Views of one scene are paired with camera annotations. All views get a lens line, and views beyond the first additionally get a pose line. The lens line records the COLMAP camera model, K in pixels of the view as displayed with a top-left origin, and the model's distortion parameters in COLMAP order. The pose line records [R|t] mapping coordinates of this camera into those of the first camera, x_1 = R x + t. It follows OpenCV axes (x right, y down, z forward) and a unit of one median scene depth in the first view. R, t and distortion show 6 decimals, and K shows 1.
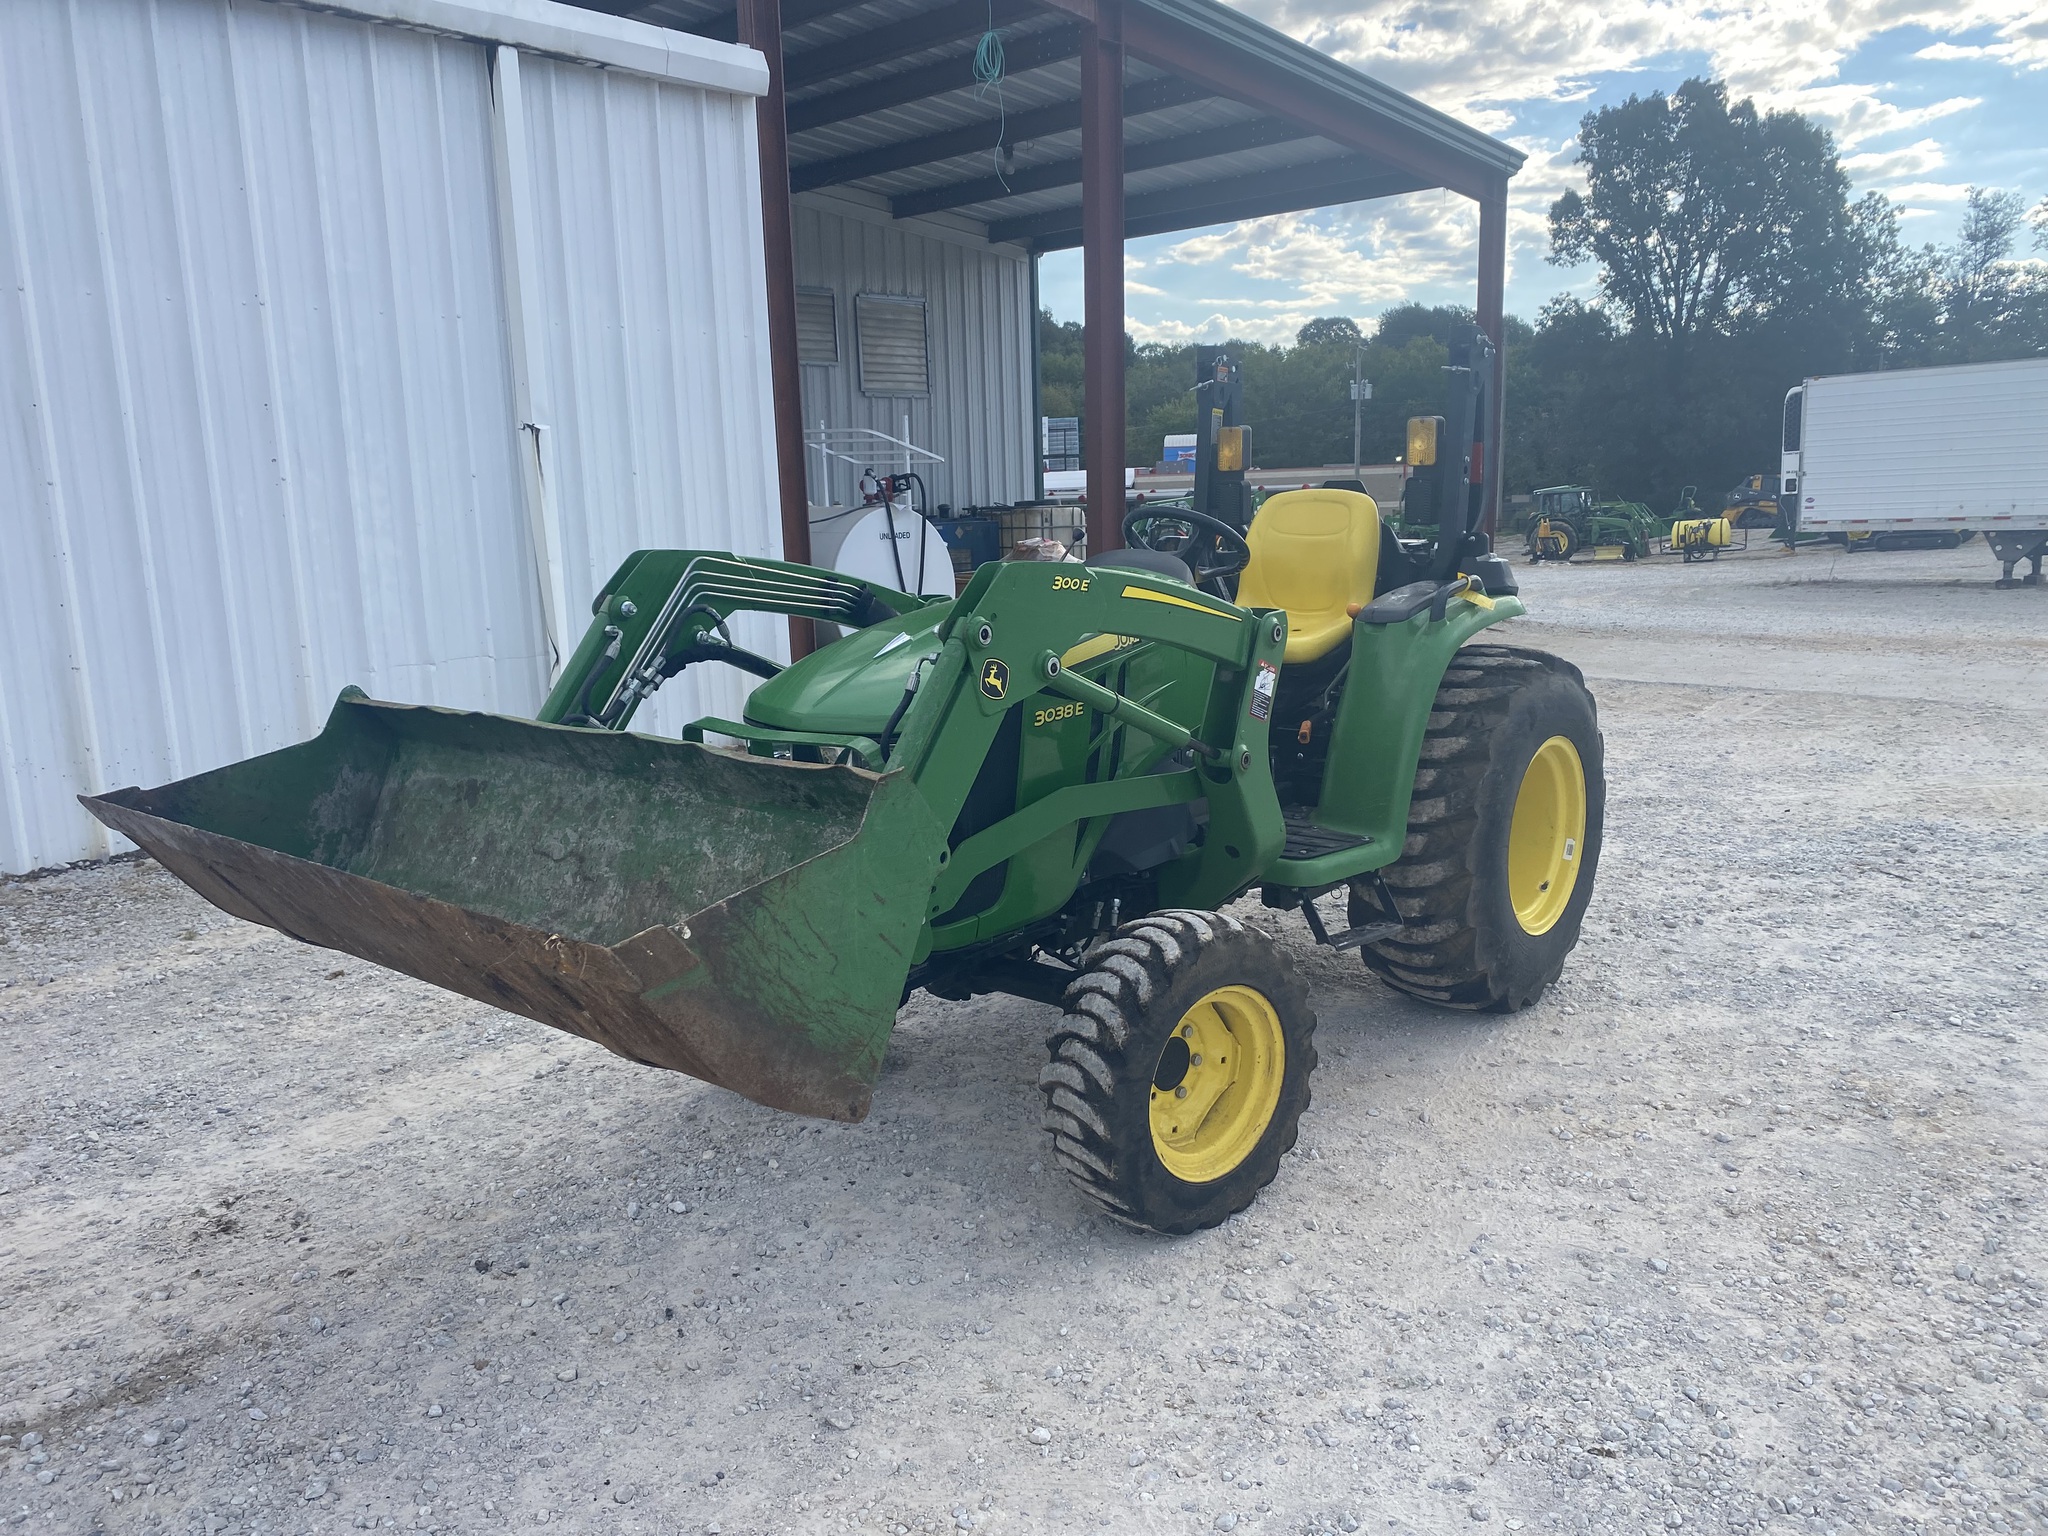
lens RADIAL K [[1558.1, 0, 1039.6], [0, 1558.1, 767.3], [0, 0, 1]] dist [0.026692, -0.032409]
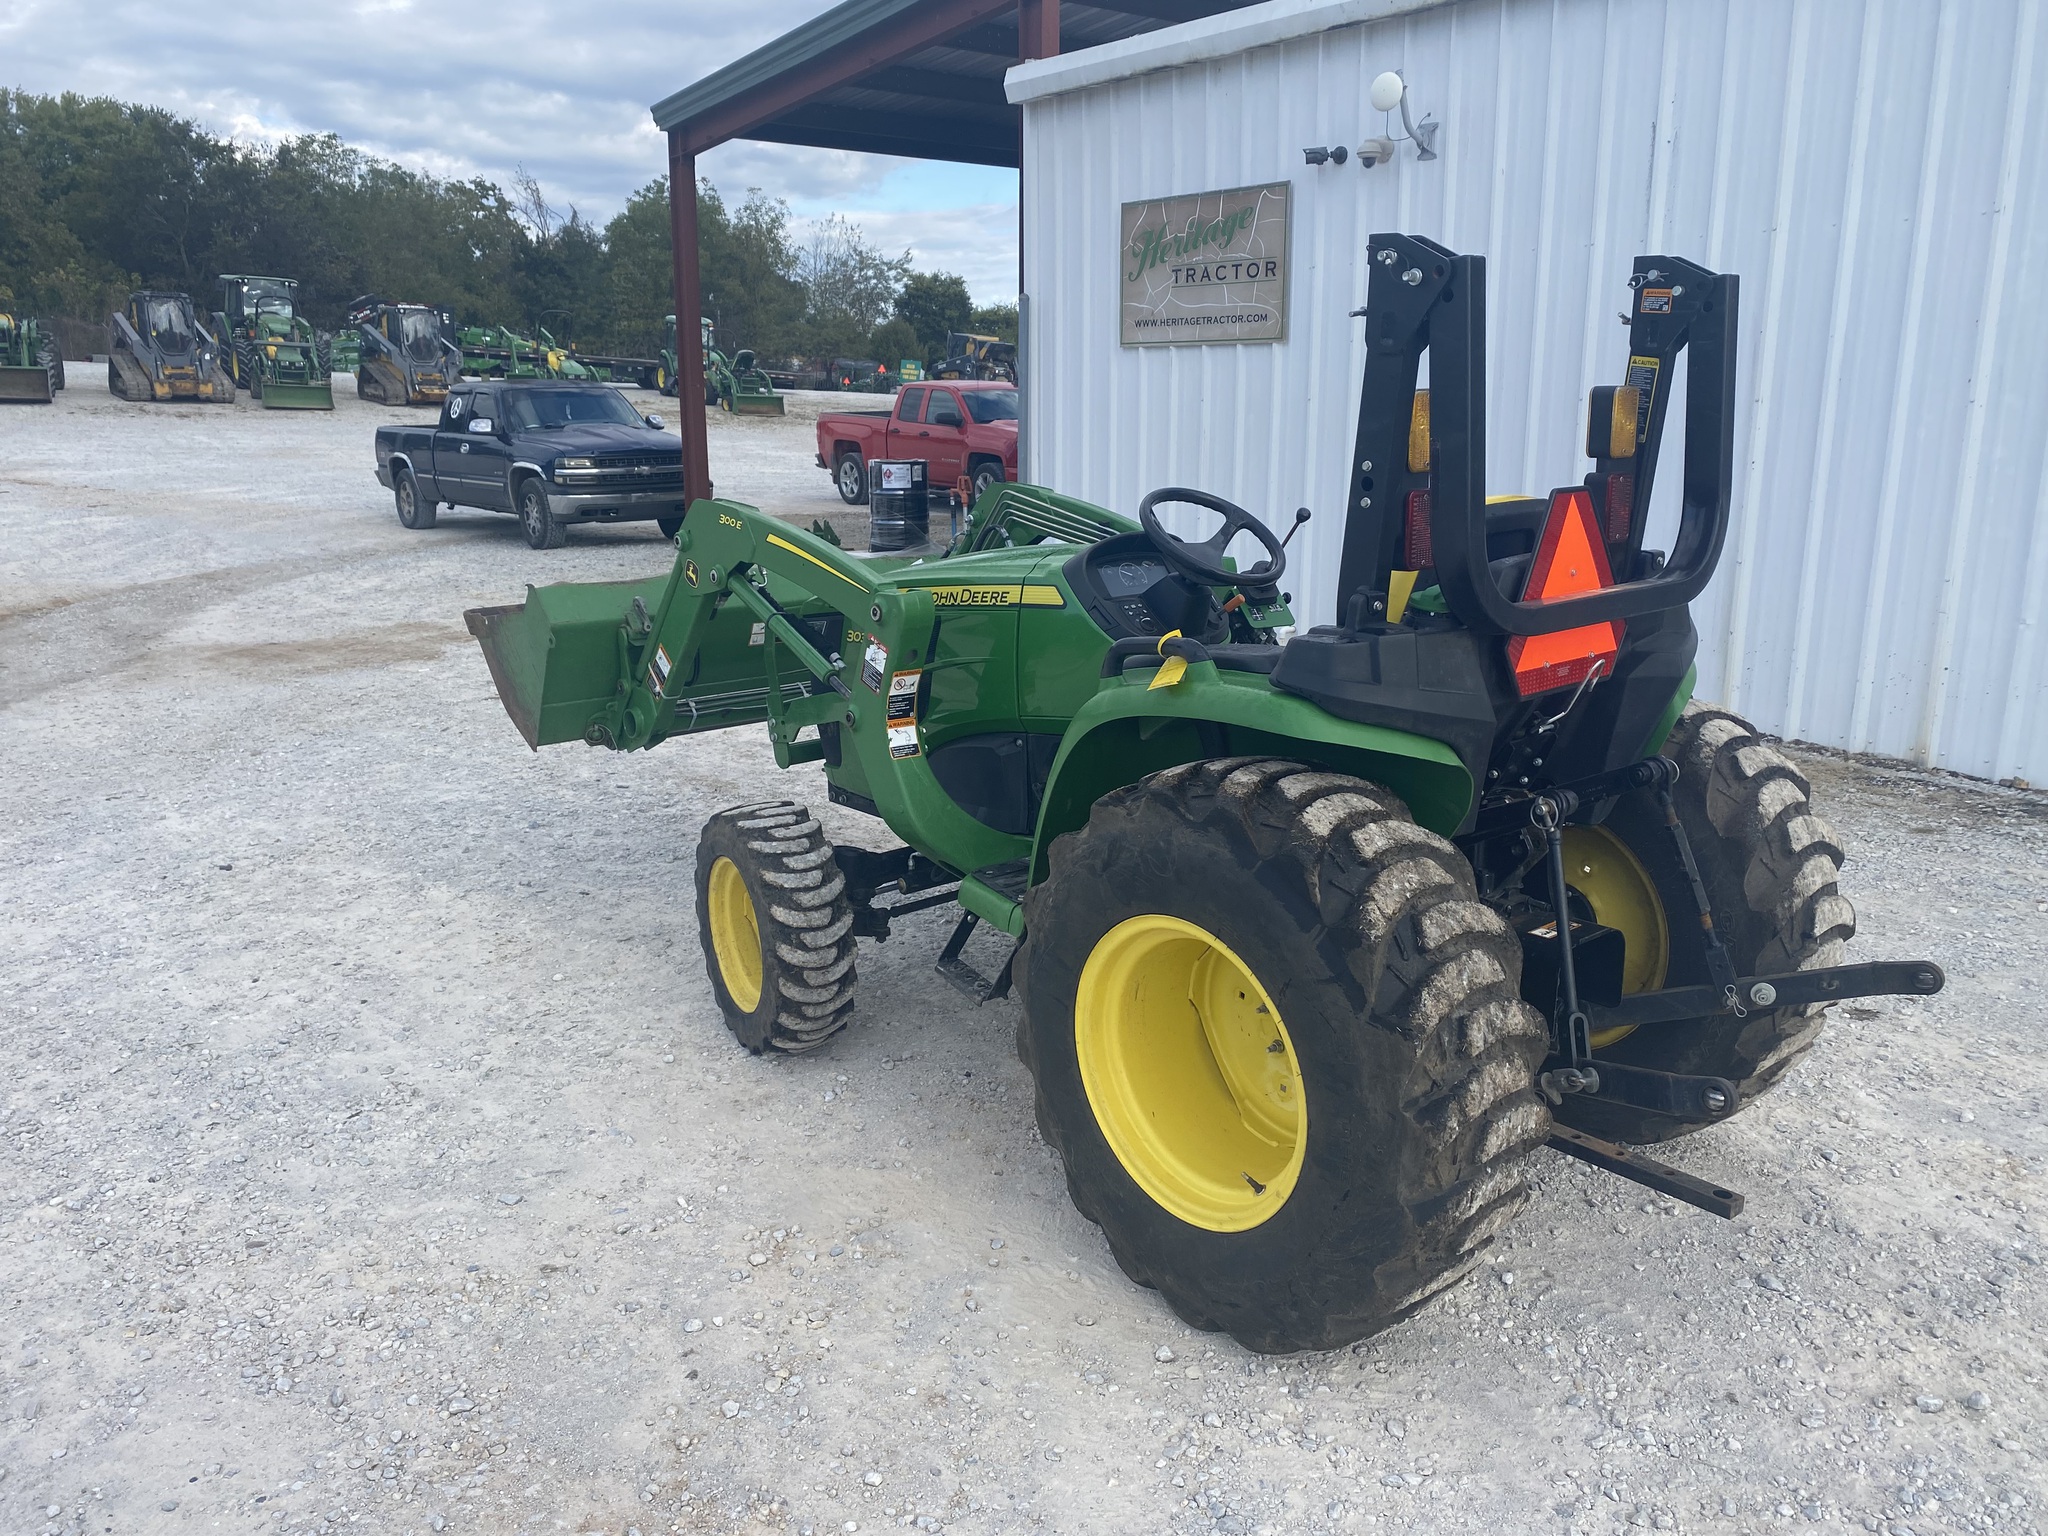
lens RADIAL K [[1558.1, 0, 1036.9], [0, 1558.1, 776.2], [0, 0, 1]] dist [0.026692, -0.032409]
pose [[-0.186332, 0.262656, -0.946727, 0.543828], [-0.173823, 0.939589, 0.294887, -0.146844], [0.966988, 0.219510, -0.129419, 0.606091]]
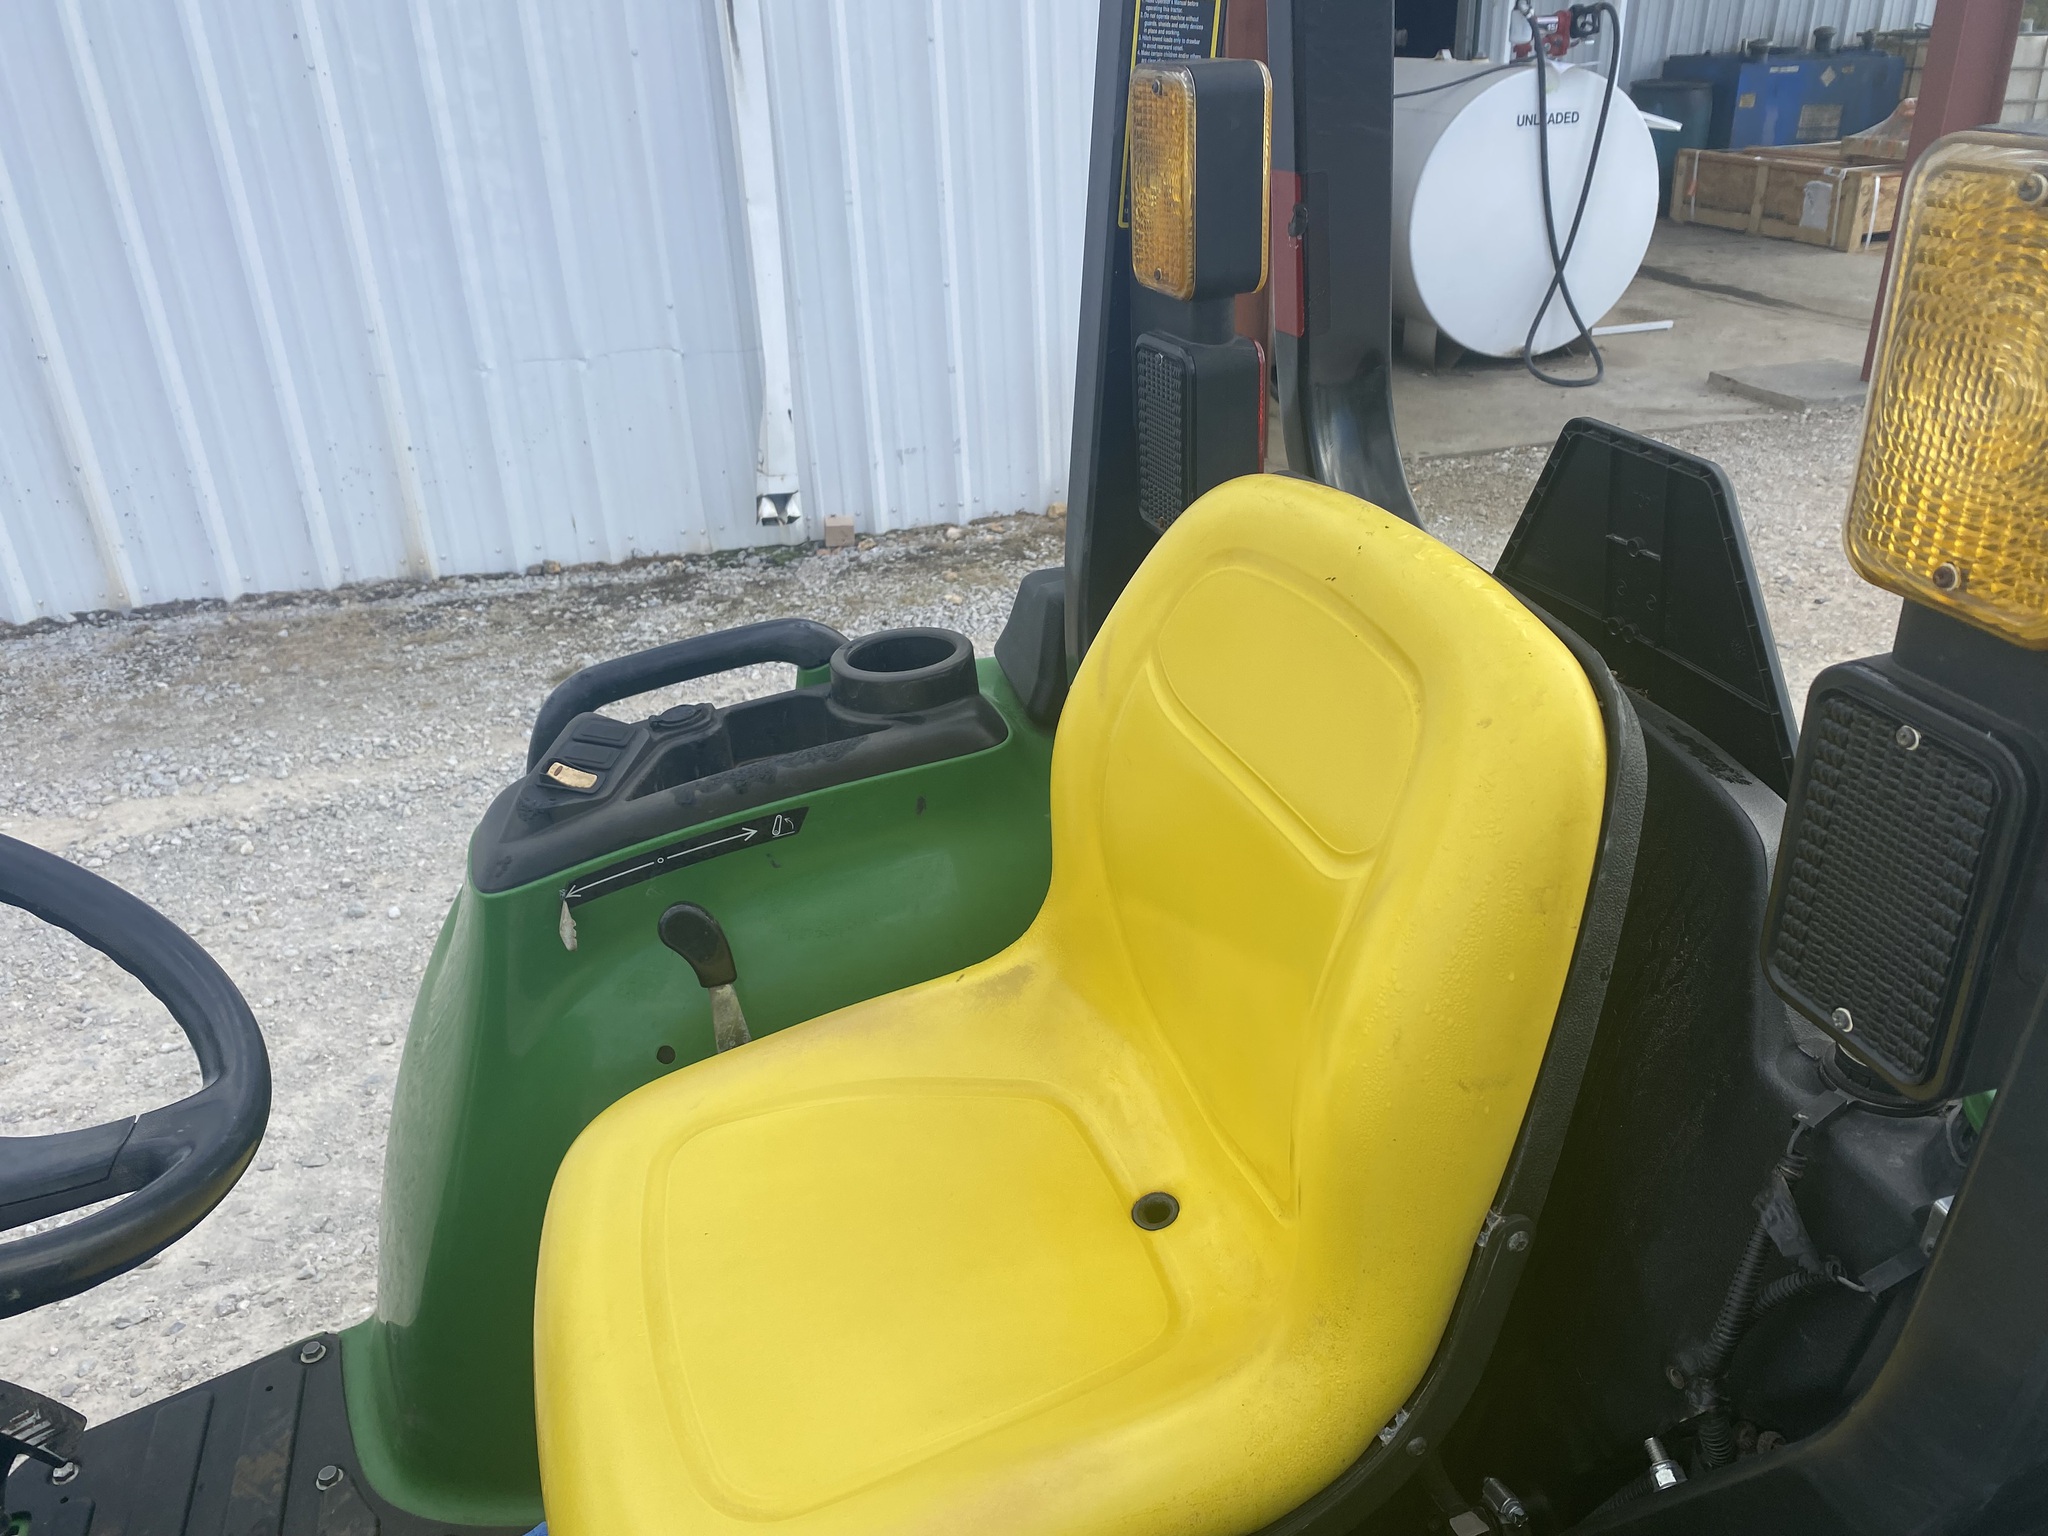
lens RADIAL K [[1558.1, 0, 1032.7], [0, 1558.1, 777.6], [0, 0, 1]] dist [0.026692, -0.032409]
pose [[0.835477, 0.240235, -0.494232, 0.154768], [-0.083103, 0.944271, 0.318507, -0.132637], [0.543205, -0.225033, 0.808881, 0.547832]]
